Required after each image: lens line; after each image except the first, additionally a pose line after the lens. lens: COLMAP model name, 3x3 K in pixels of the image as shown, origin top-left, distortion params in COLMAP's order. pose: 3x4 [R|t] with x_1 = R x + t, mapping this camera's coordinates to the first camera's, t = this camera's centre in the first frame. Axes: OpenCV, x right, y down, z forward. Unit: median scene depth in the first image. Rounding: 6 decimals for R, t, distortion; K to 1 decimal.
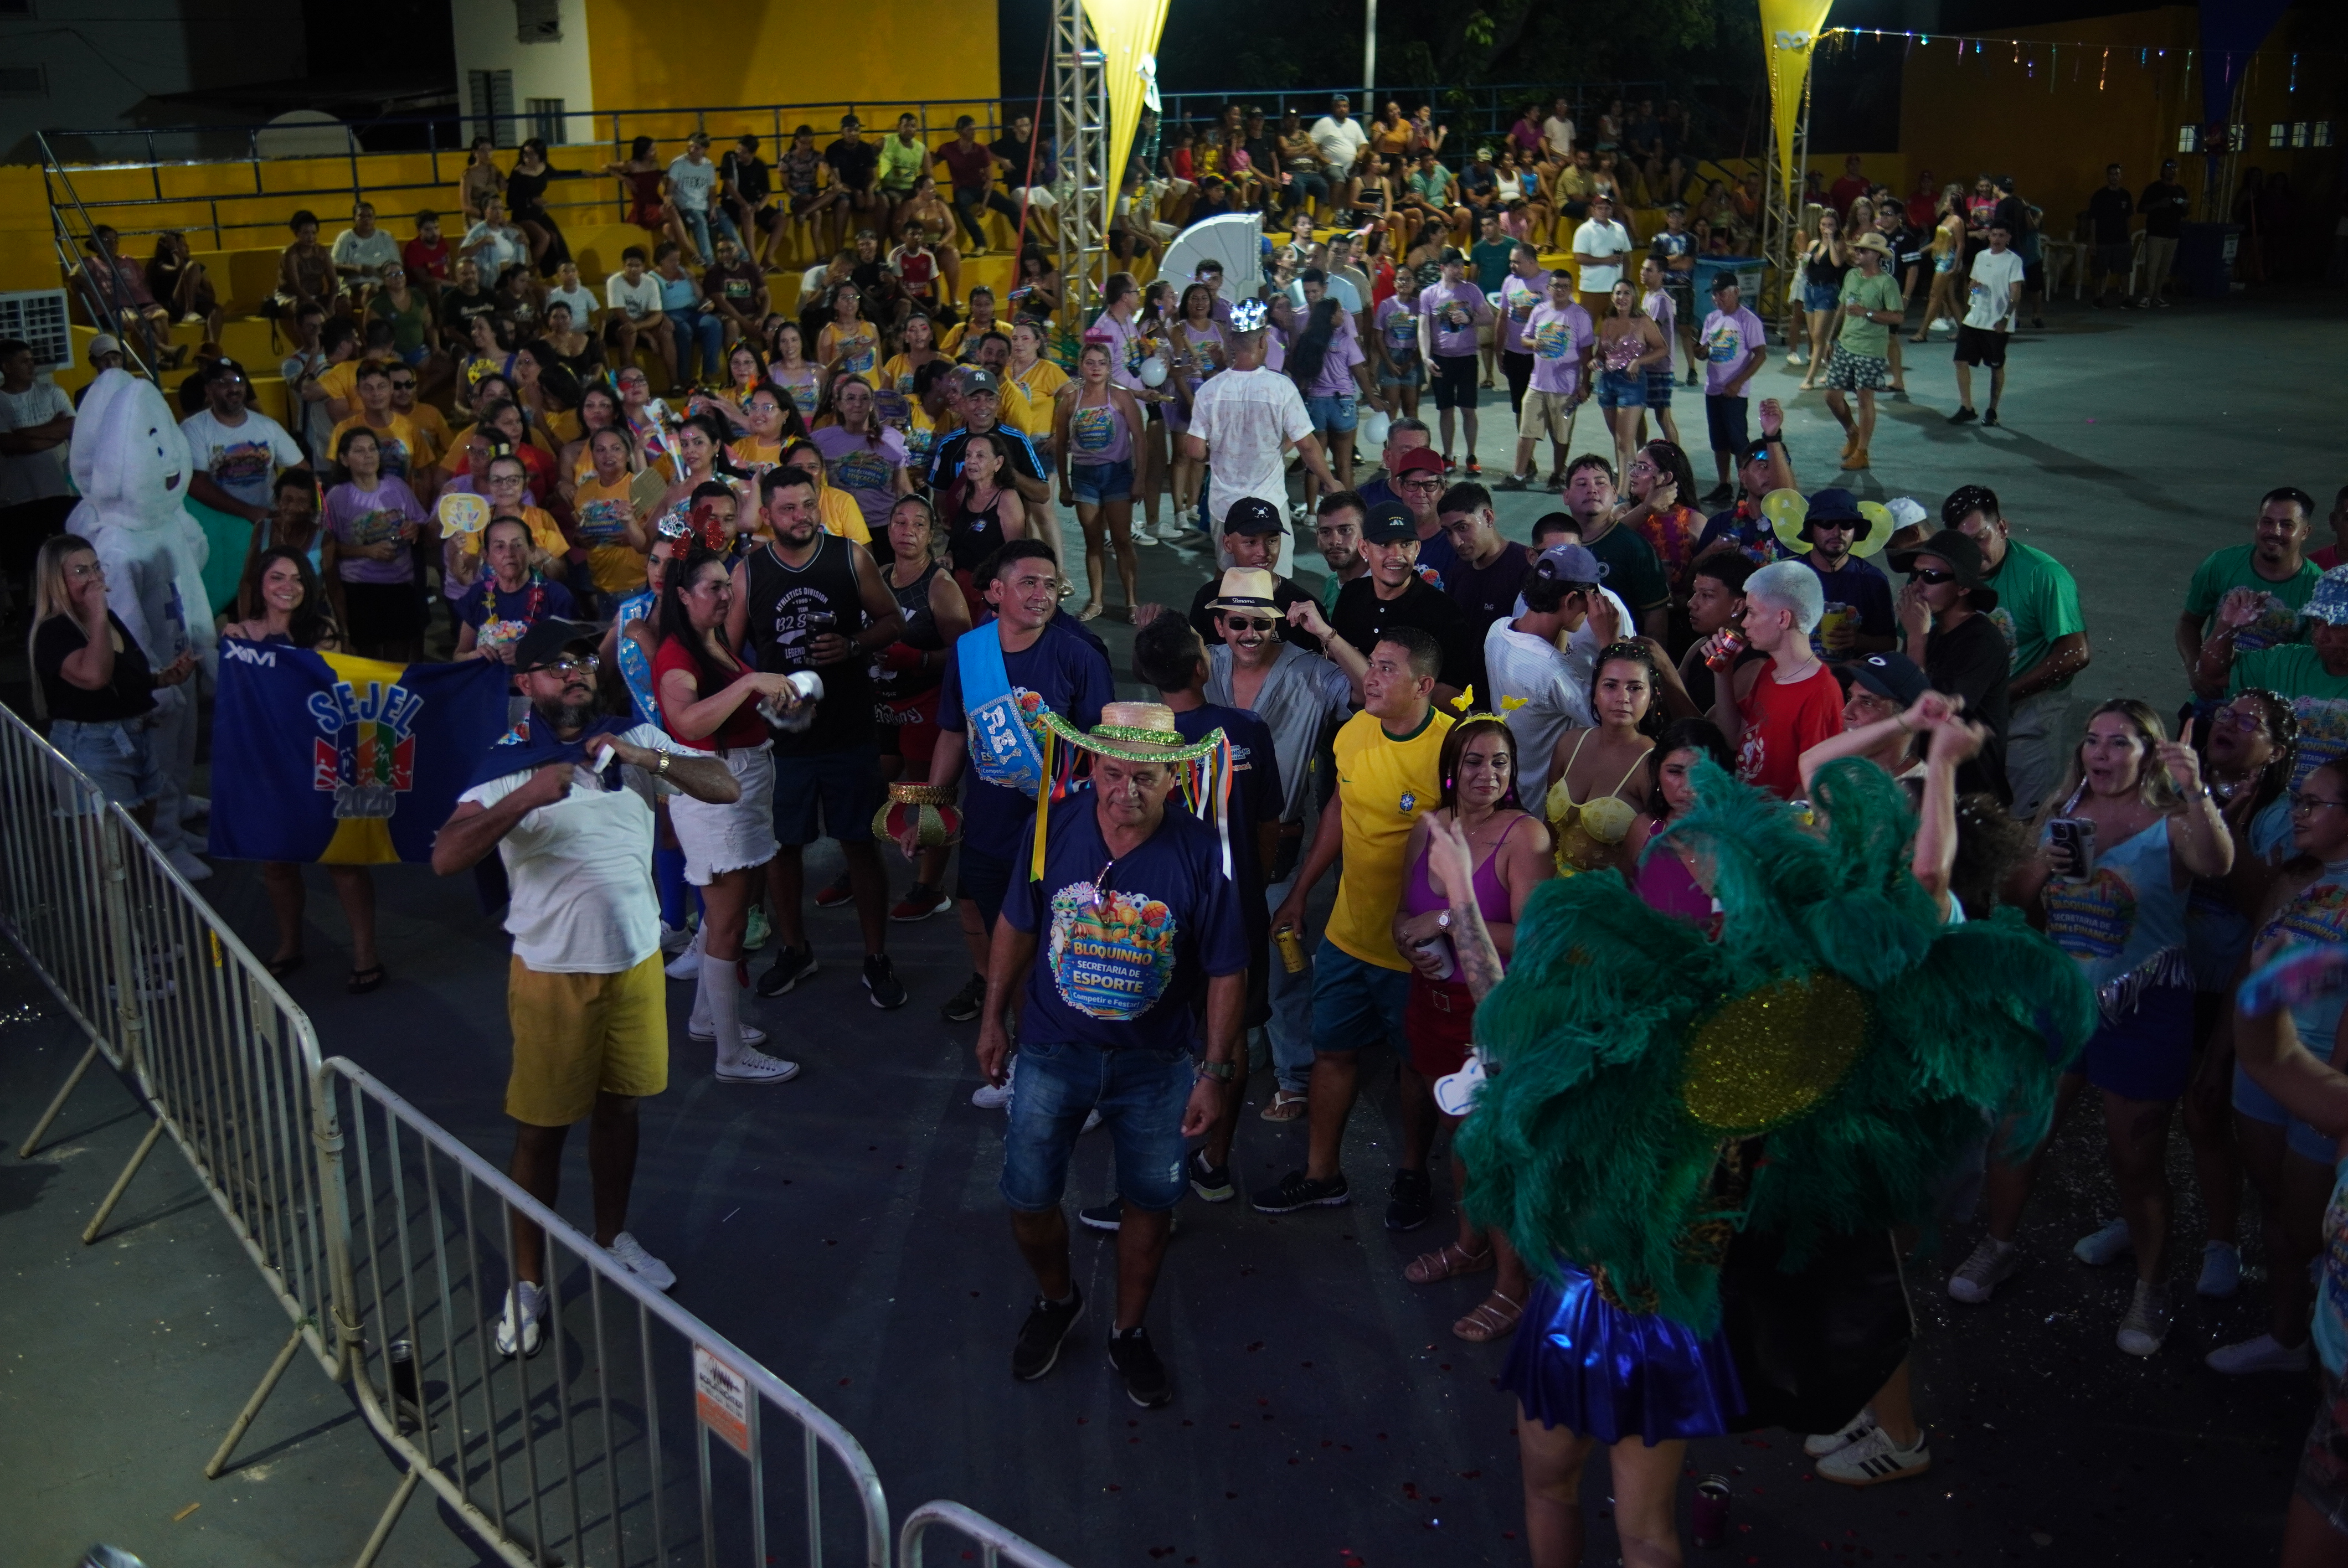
lens RADIAL K [[2358.8, 0, 1176.2], [0, 2358.8, 766.5], [0, 0, 1]] dist [-0.135568, 0.214178]
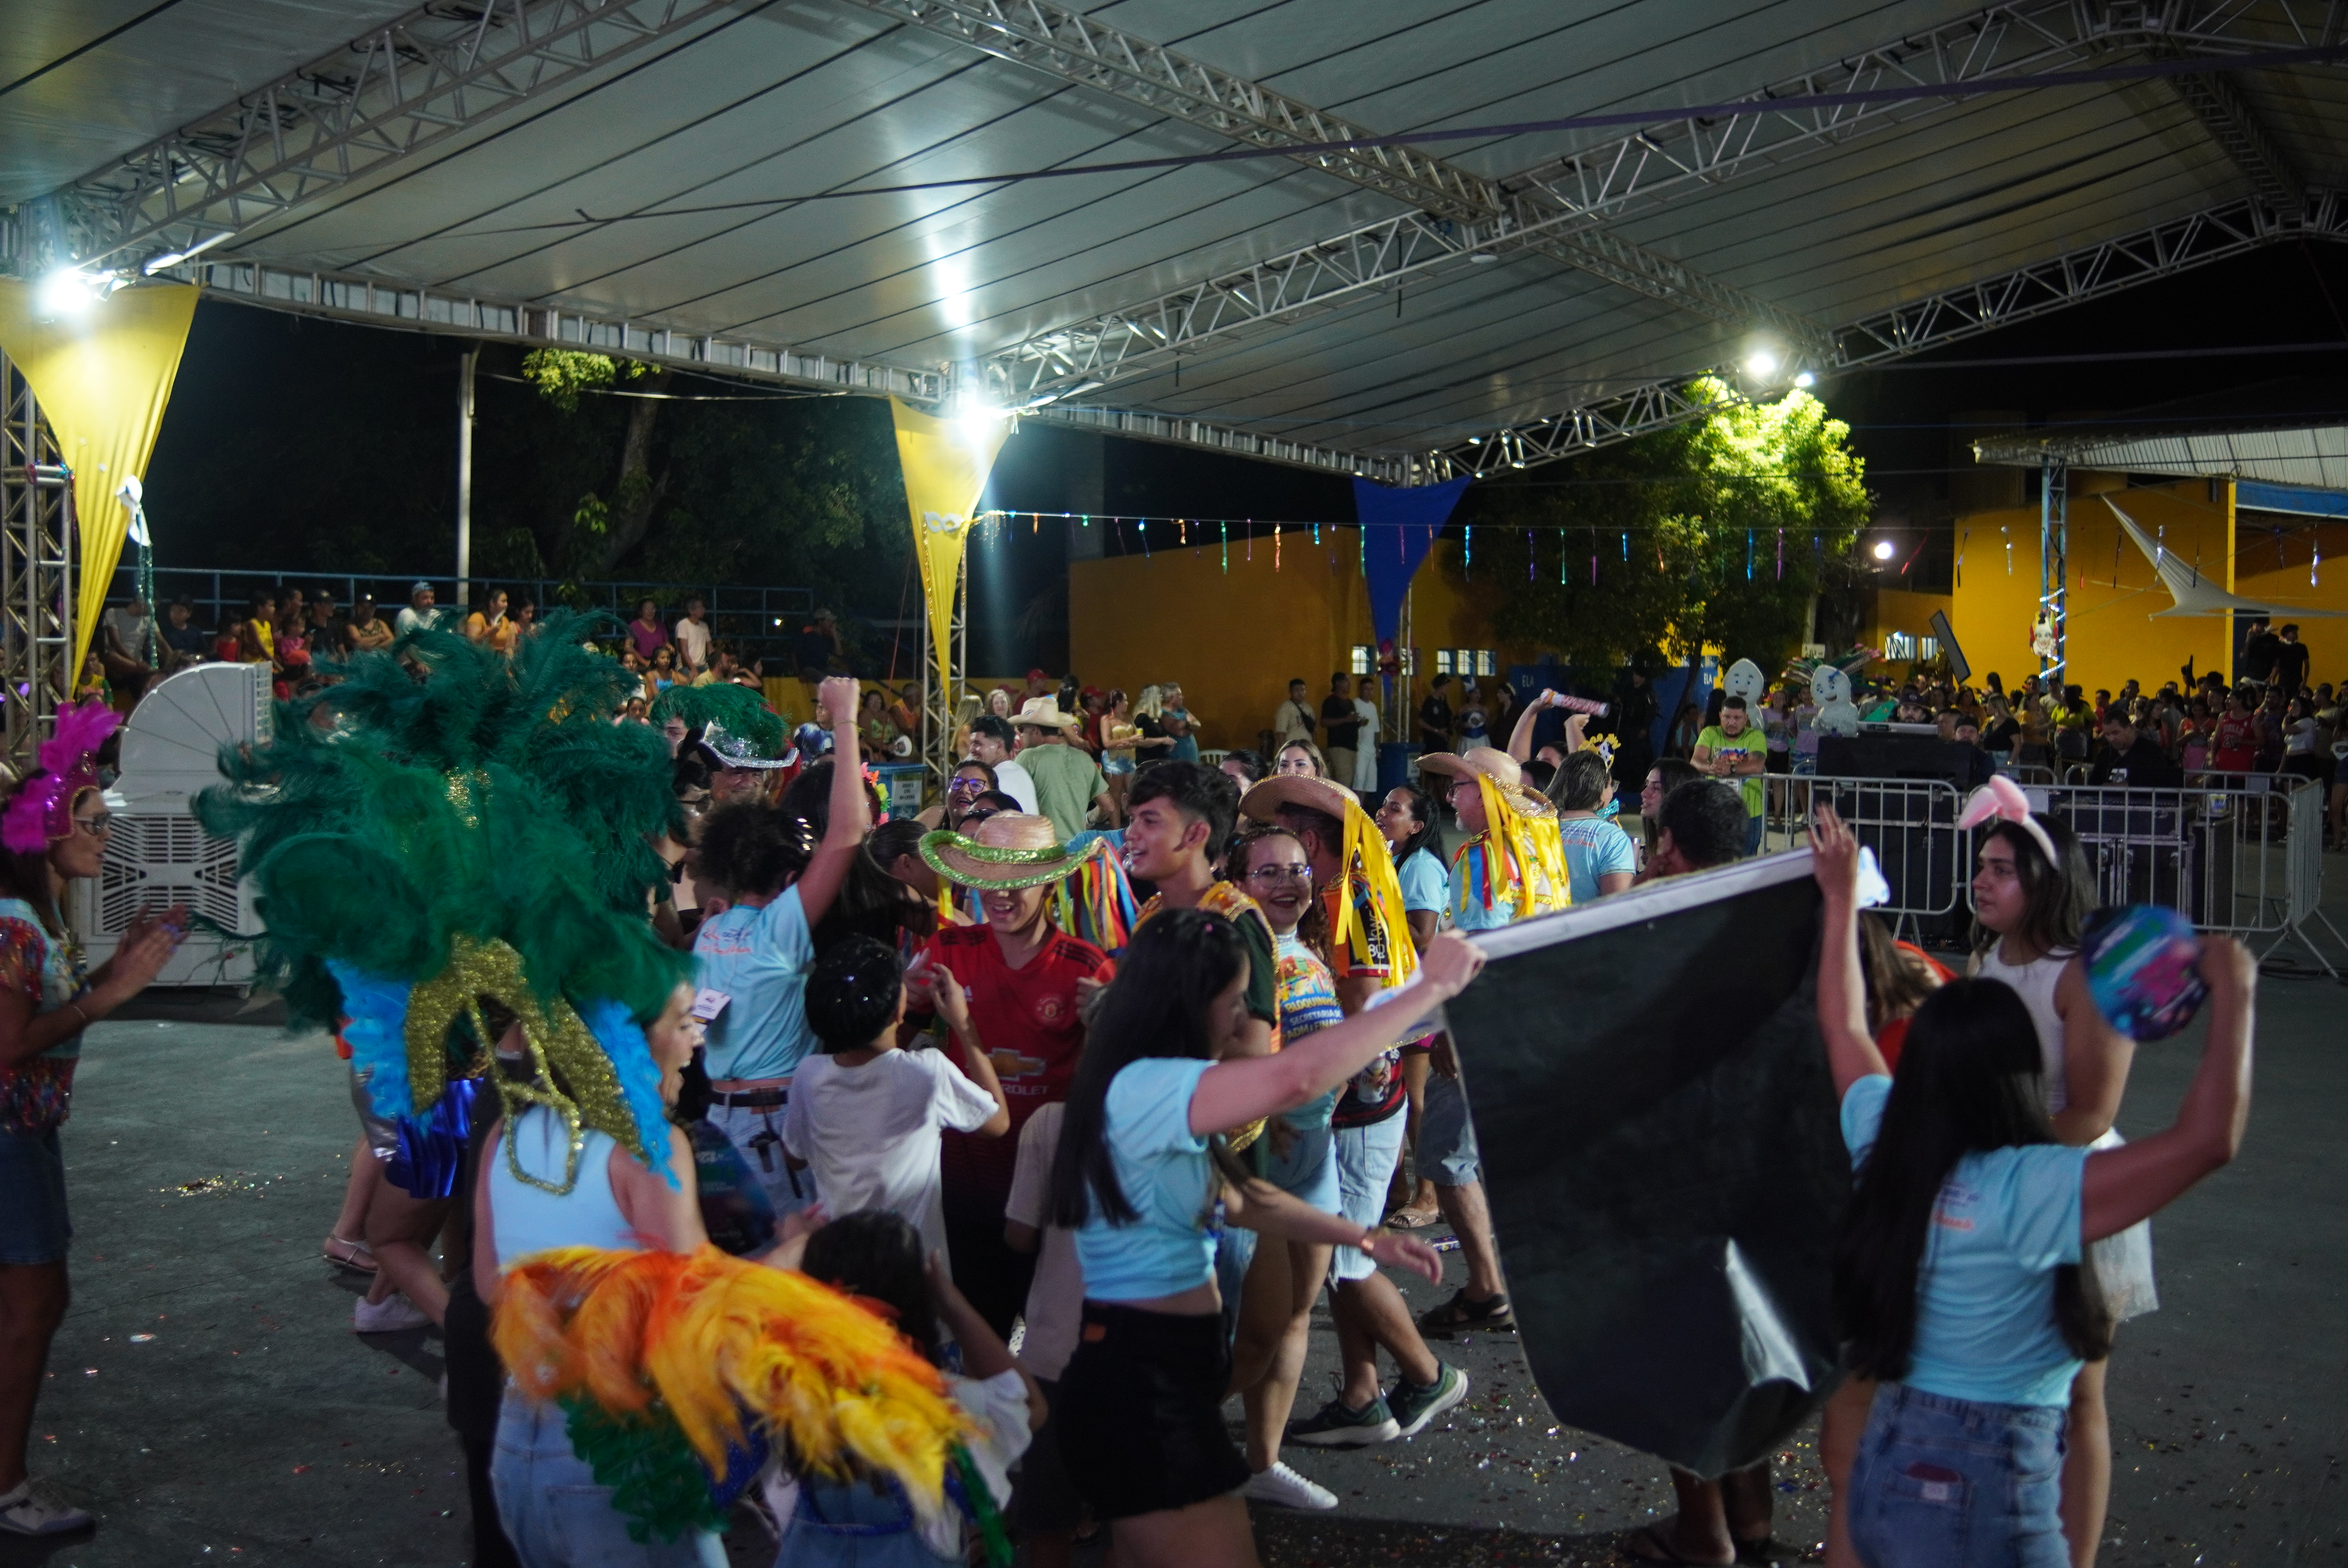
lens RADIAL K [[2447.3, 0, 1179.4], [0, 2447.3, 783.7], [0, 0, 1]] dist [-0.138599, 0.232218]
pose [[0.945170, -0.001689, 0.326576, 0.058554], [0.081585, 0.969501, -0.231108, 0.011954], [-0.316225, 0.245080, 0.916481, 0.176759]]
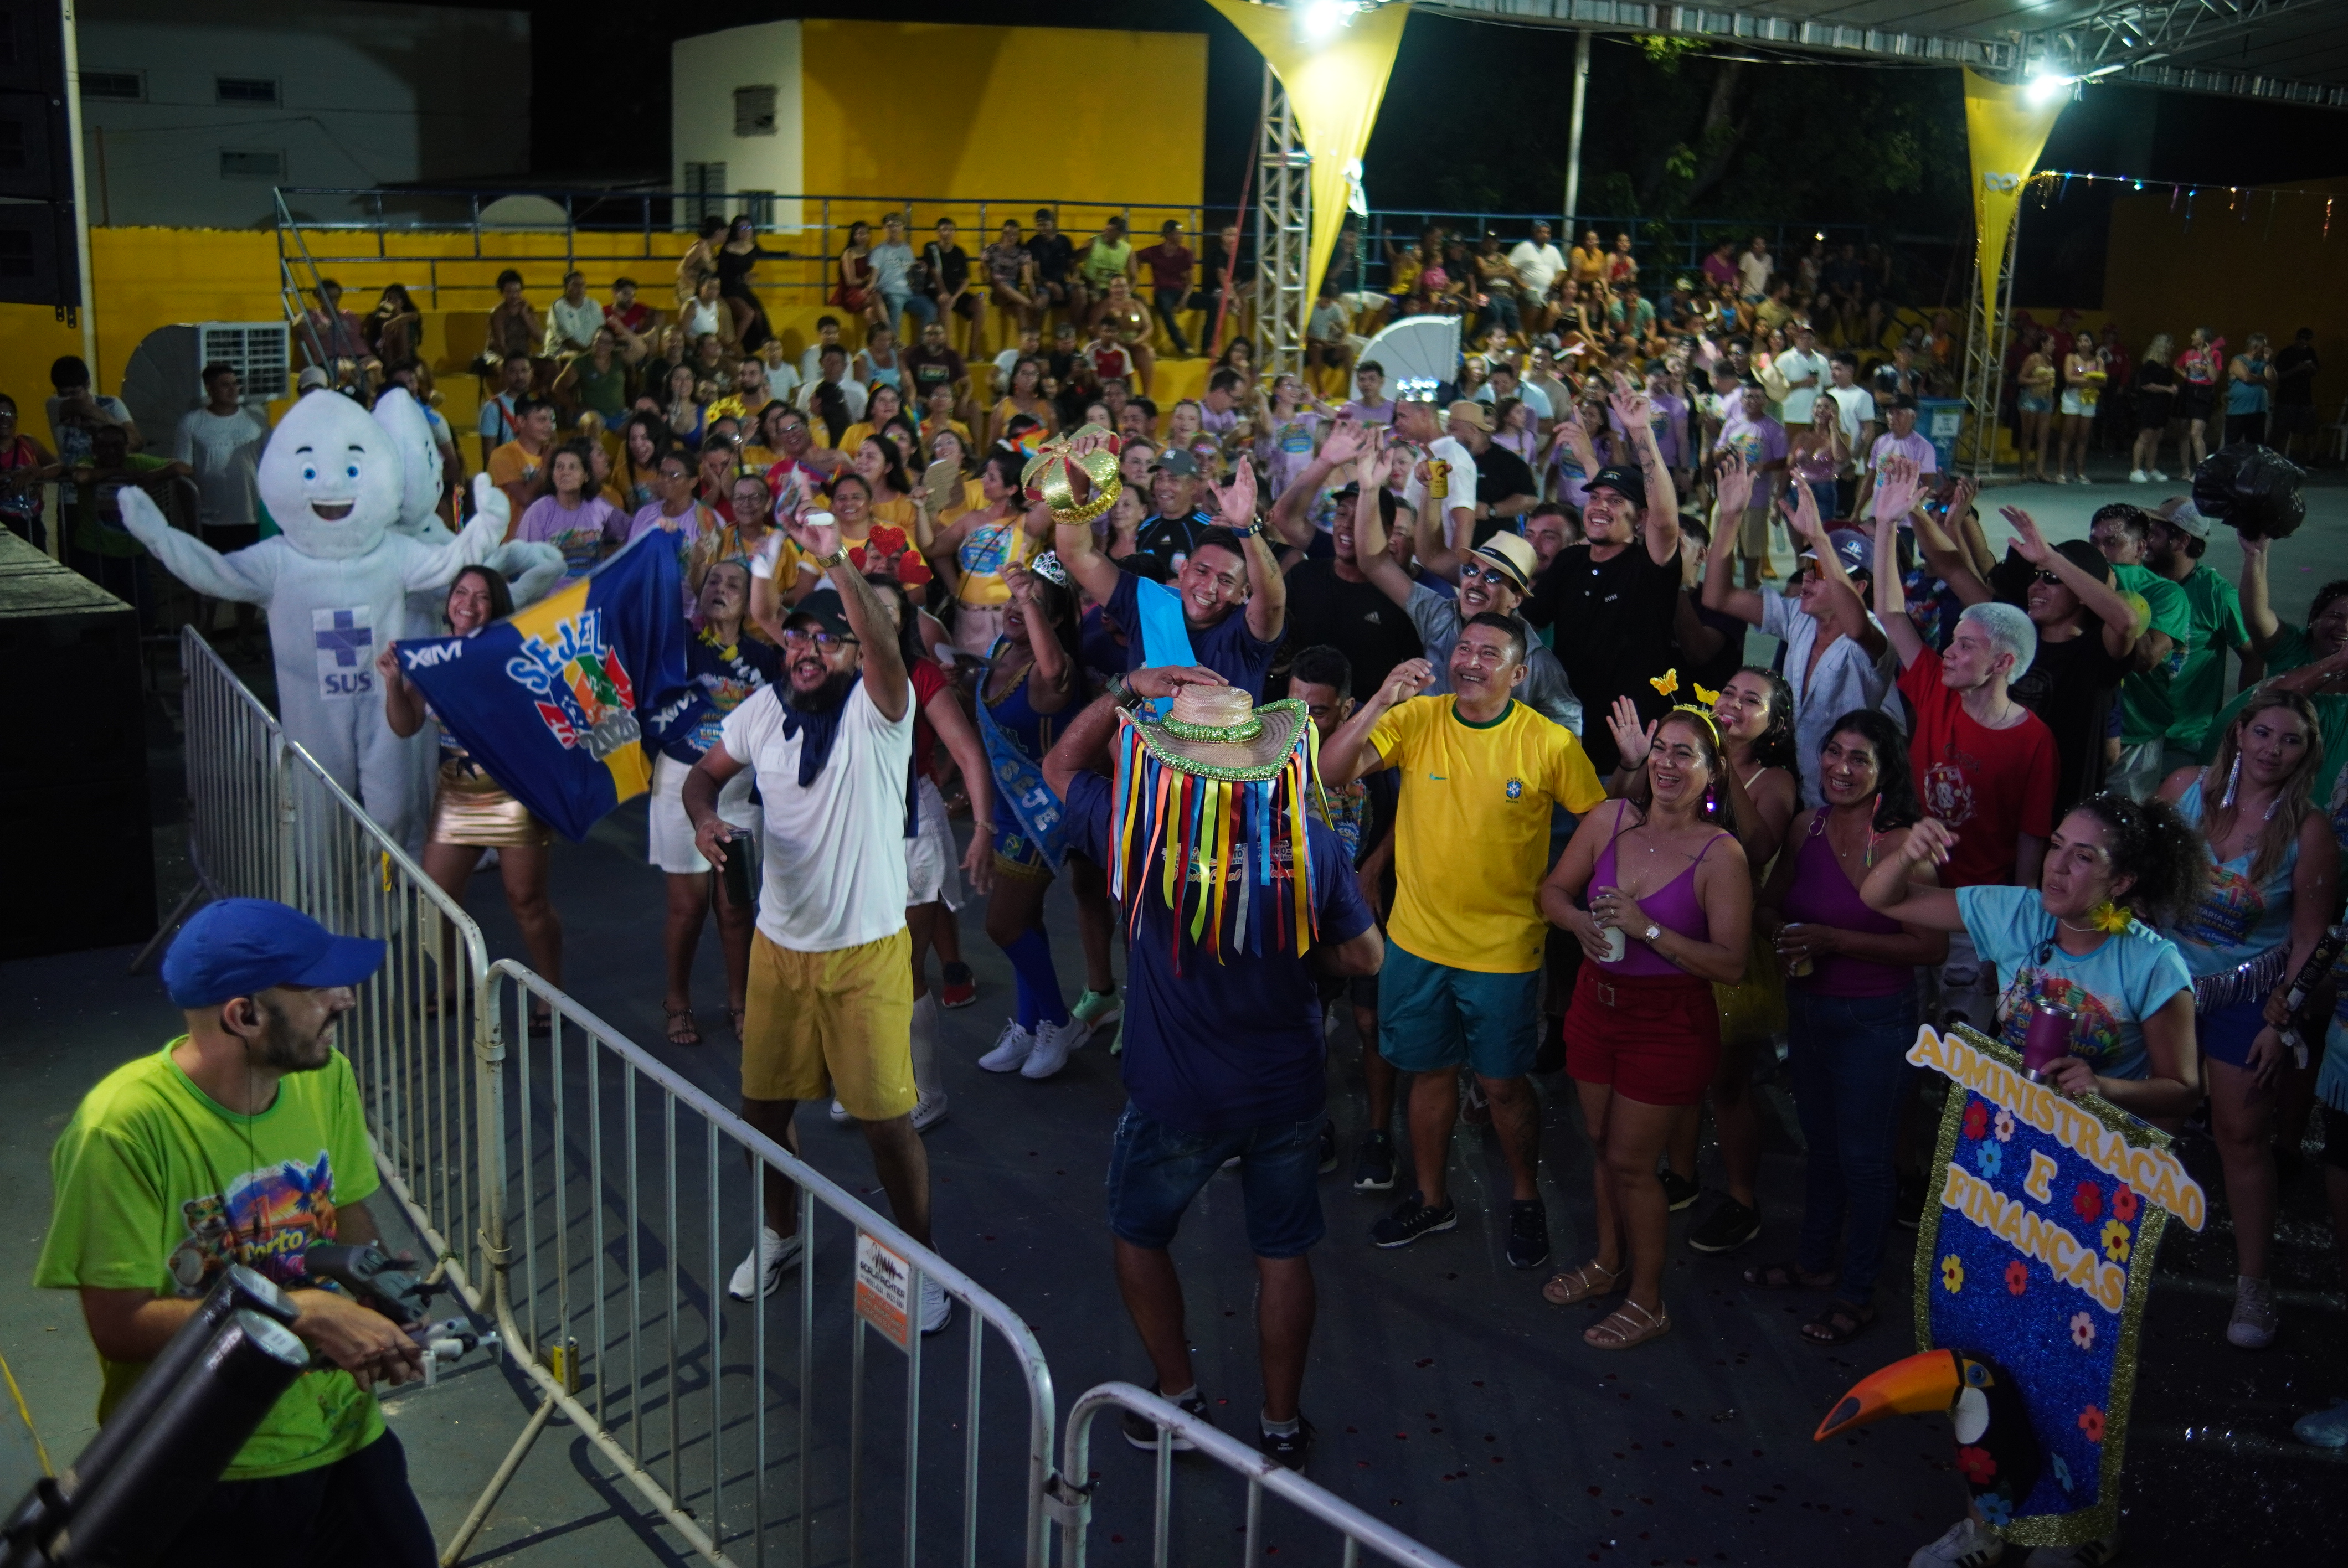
lens RADIAL K [[2358.8, 0, 1176.2], [0, 2358.8, 766.5], [0, 0, 1]] dist [-0.135568, 0.214178]
pose [[0.996112, 0.054395, -0.069302, -0.004468], [-0.058660, 0.996408, -0.061074, 0.022322], [0.065731, 0.064902, 0.995724, 0.009853]]
